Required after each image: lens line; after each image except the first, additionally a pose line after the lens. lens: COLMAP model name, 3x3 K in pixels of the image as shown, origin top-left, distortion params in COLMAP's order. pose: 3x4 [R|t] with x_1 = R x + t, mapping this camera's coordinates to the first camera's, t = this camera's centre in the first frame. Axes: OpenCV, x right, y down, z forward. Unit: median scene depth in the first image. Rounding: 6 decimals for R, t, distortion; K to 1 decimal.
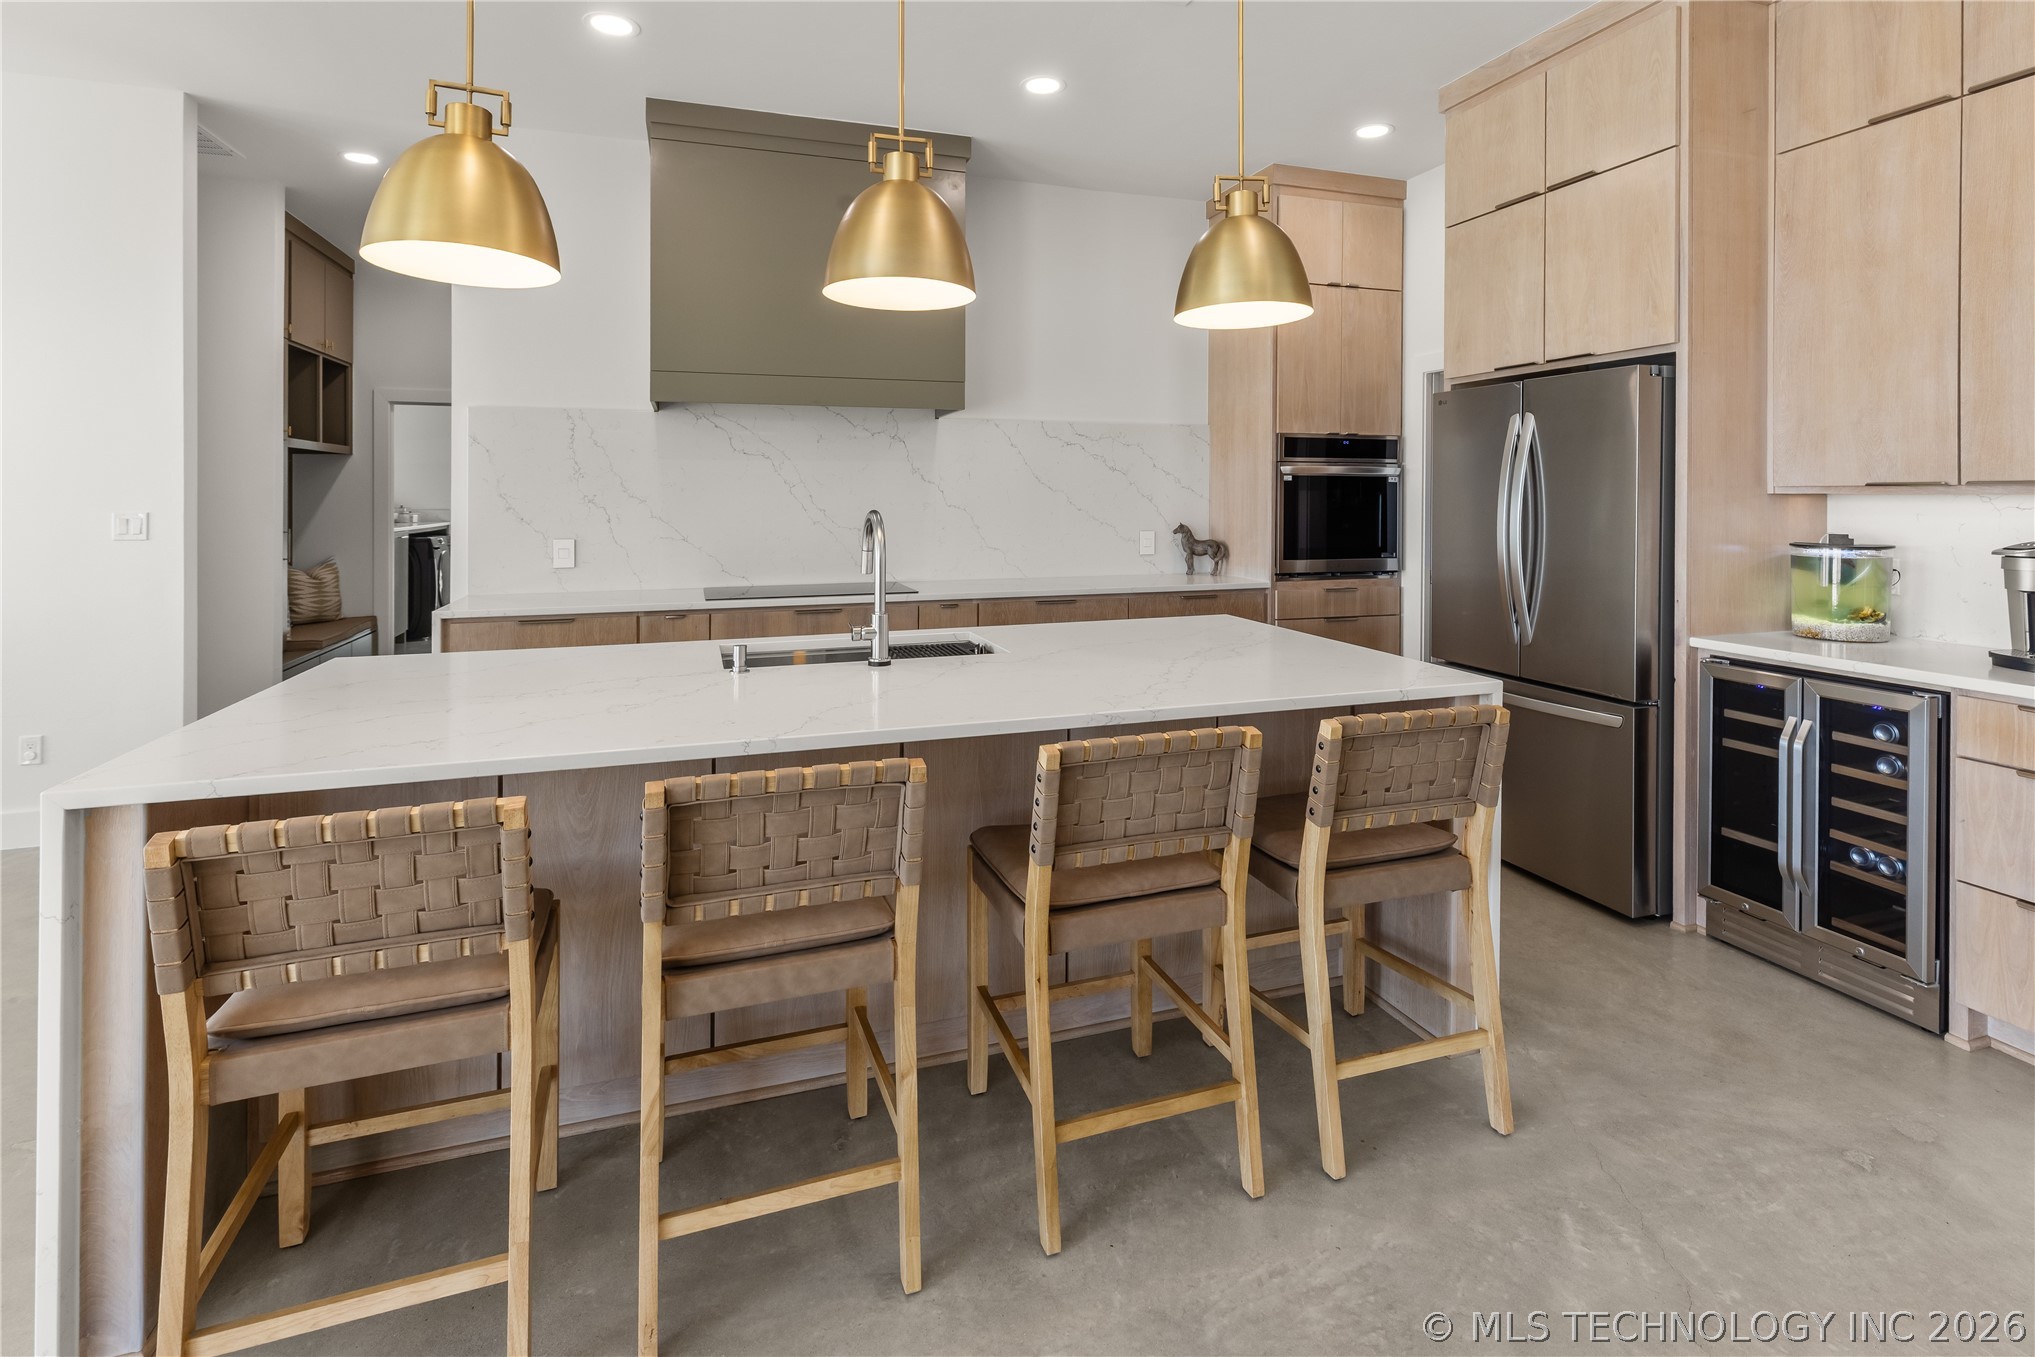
lens RADIAL K [[978.4, 0, 1017.4], [0, 978.4, 503.7], [0, 0, 1]] dist [0.005724, -0.001870]
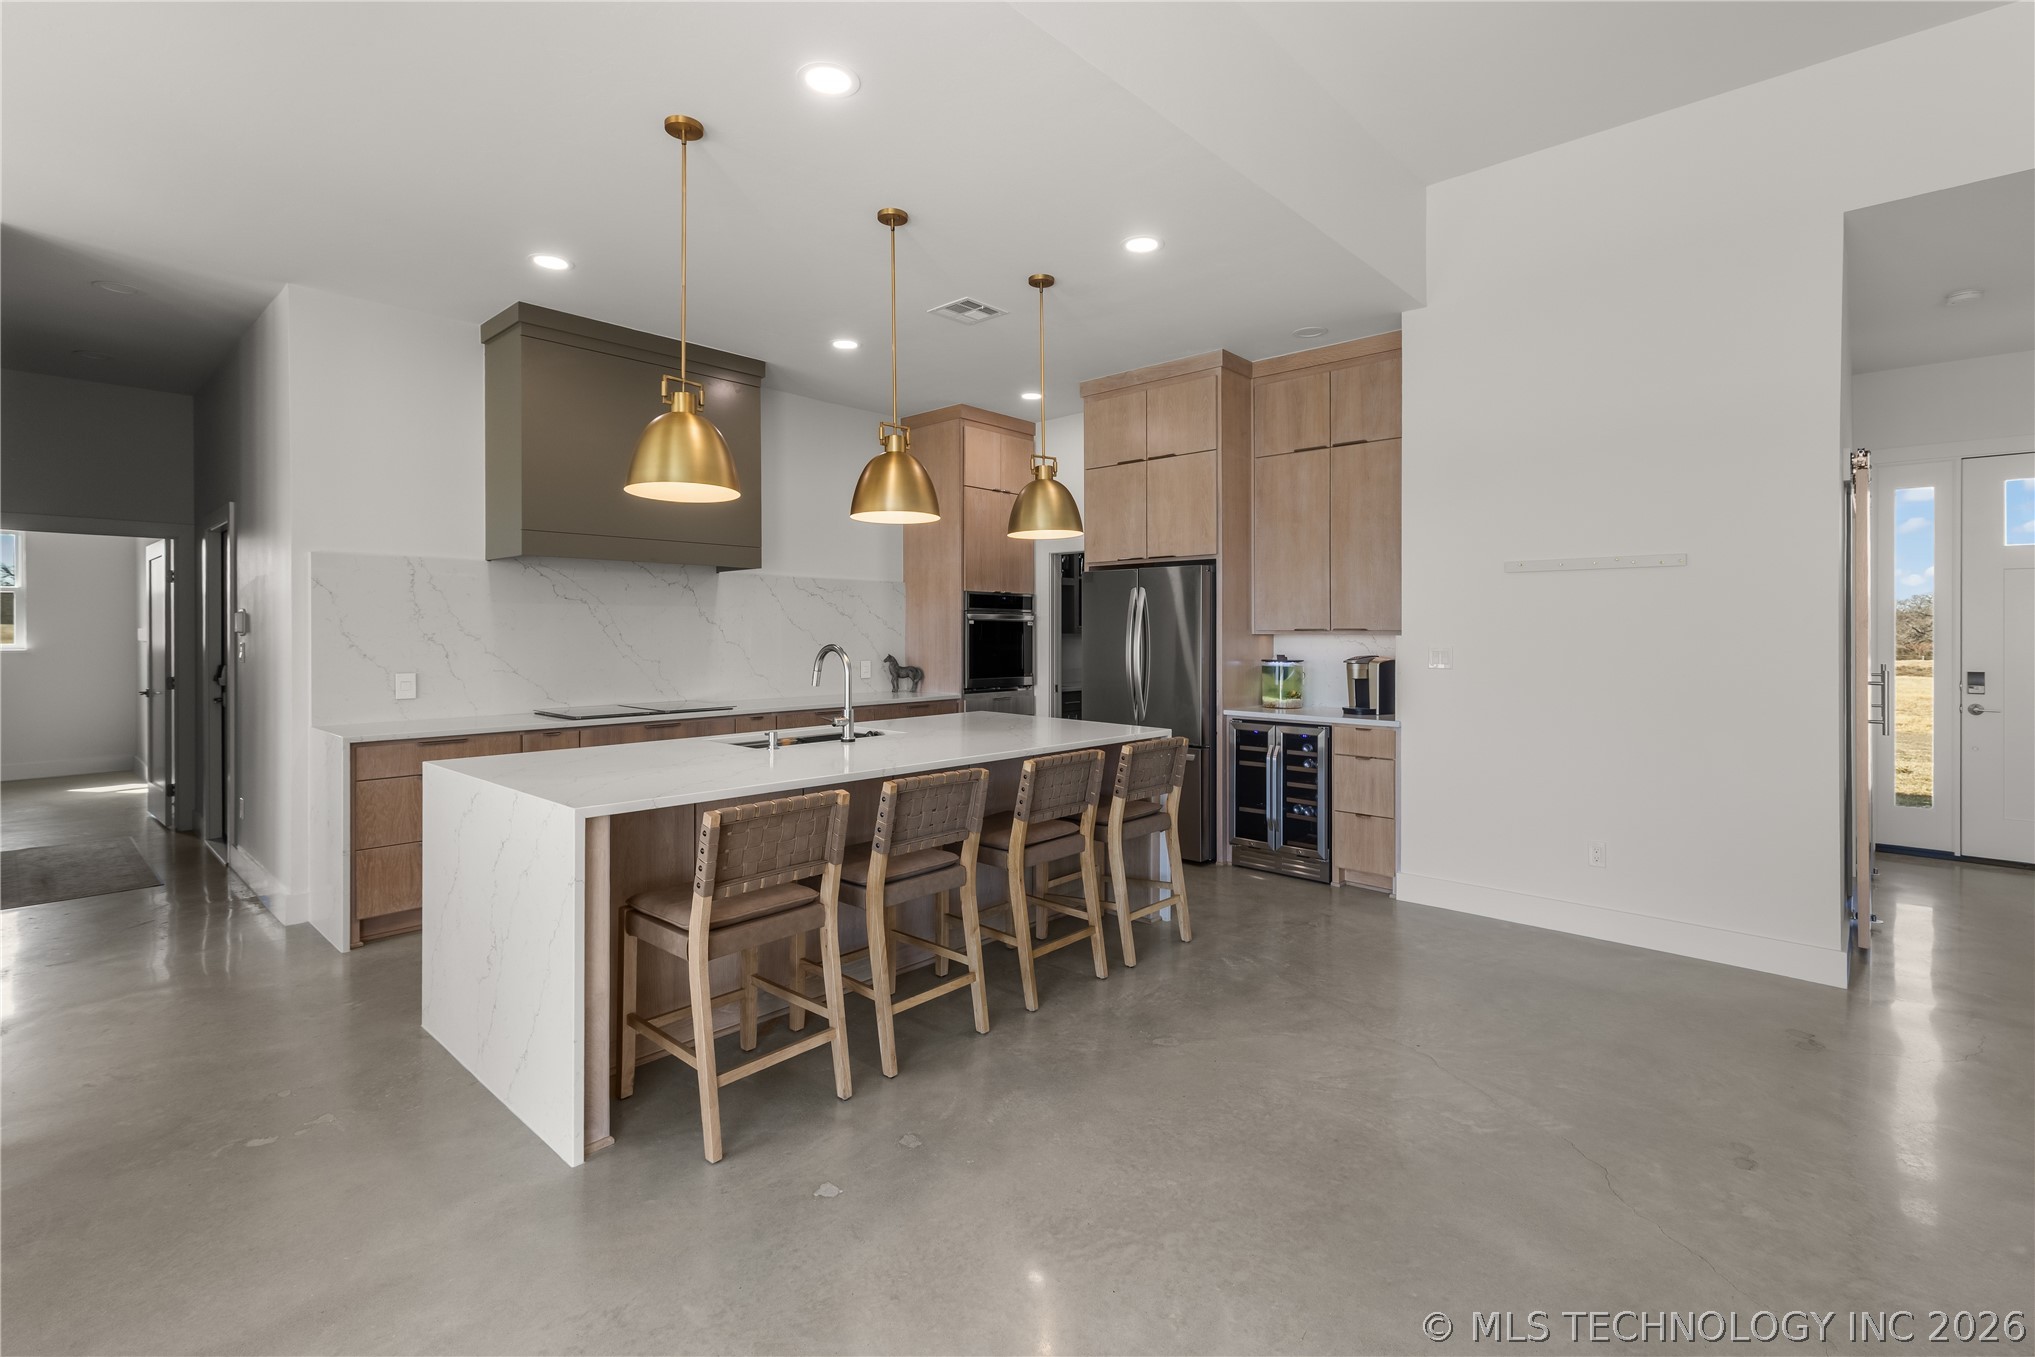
lens RADIAL K [[942.4, 0, 1012.6], [0, 942.4, 629.6], [0, 0, 1]] dist [0.012894, -0.002341]
pose [[0.877522, 0.002958, 0.479527, -0.578854], [0.002127, 0.999947, -0.010061, -0.001602], [-0.479531, 0.009848, 0.877470, -0.429111]]
